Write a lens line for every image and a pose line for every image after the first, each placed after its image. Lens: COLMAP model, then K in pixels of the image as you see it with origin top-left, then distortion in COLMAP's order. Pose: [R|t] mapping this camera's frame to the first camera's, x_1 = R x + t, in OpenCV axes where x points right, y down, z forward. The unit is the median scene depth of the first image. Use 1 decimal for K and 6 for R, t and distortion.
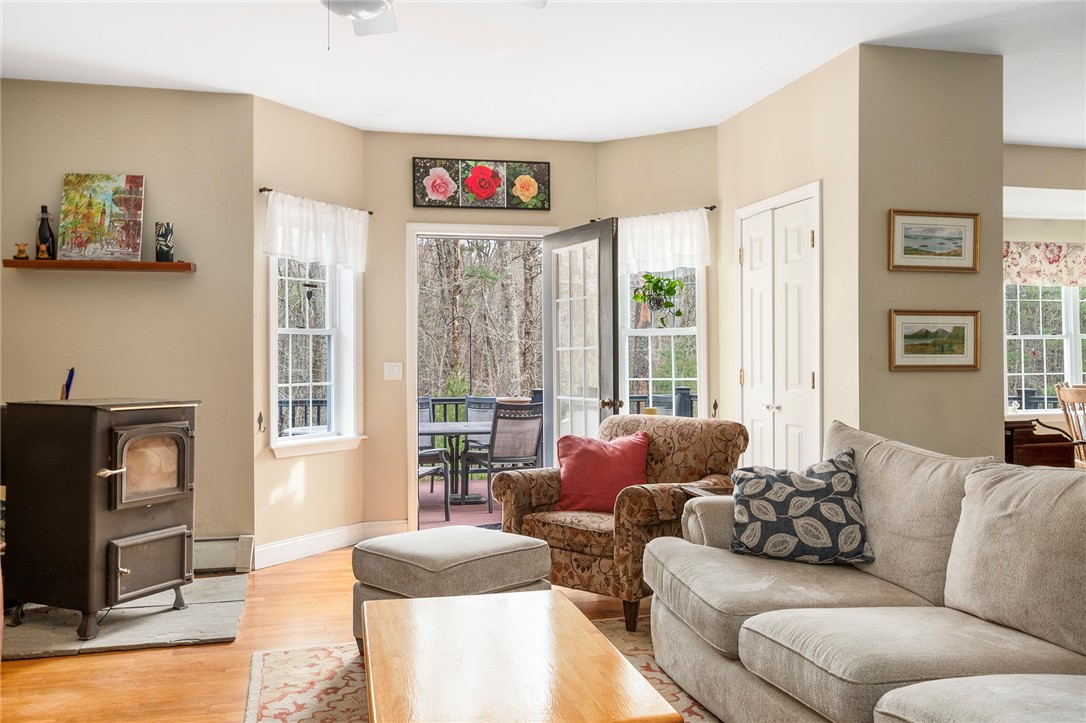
lens RADIAL K [[899.5, 0, 550.6], [0, 899.5, 338.1], [0, 0, 1]] dist [0.041296, -0.024165]
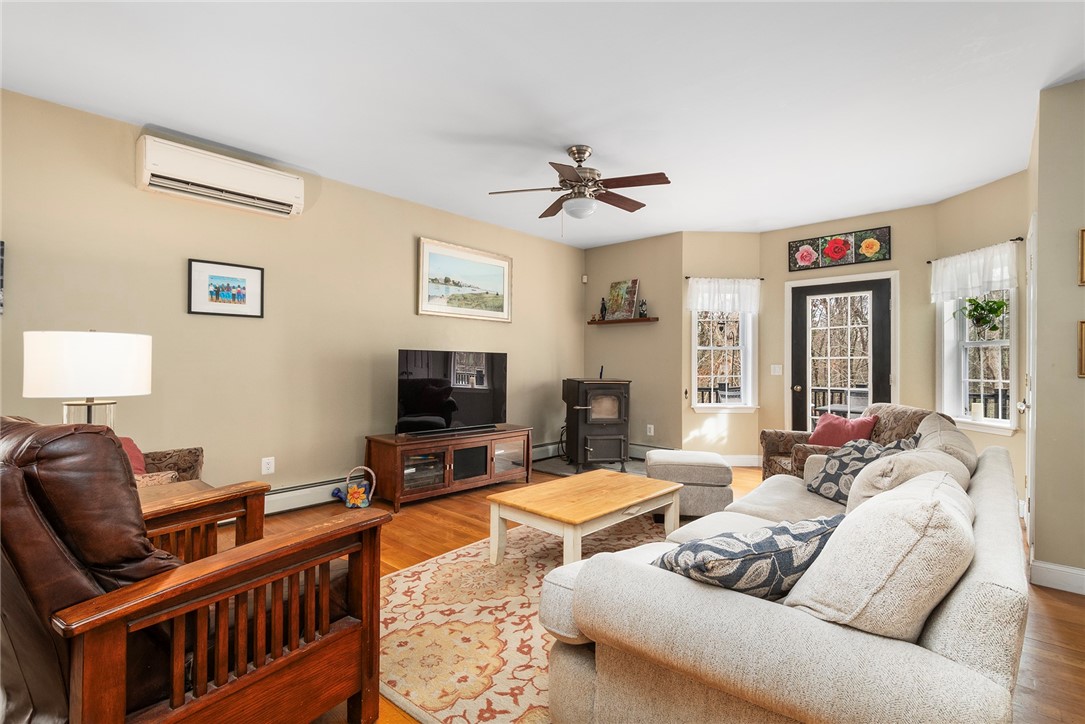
lens RADIAL K [[525.4, 0, 532.3], [0, 525.4, 357.5], [0, 0, 1]] dist [0.001935, -0.001477]
pose [[0.542250, -0.001616, -0.840216, 0.406193], [0.012943, 0.999896, 0.006430, 0.000130], [0.840117, -0.014362, 0.542214, 0.072667]]
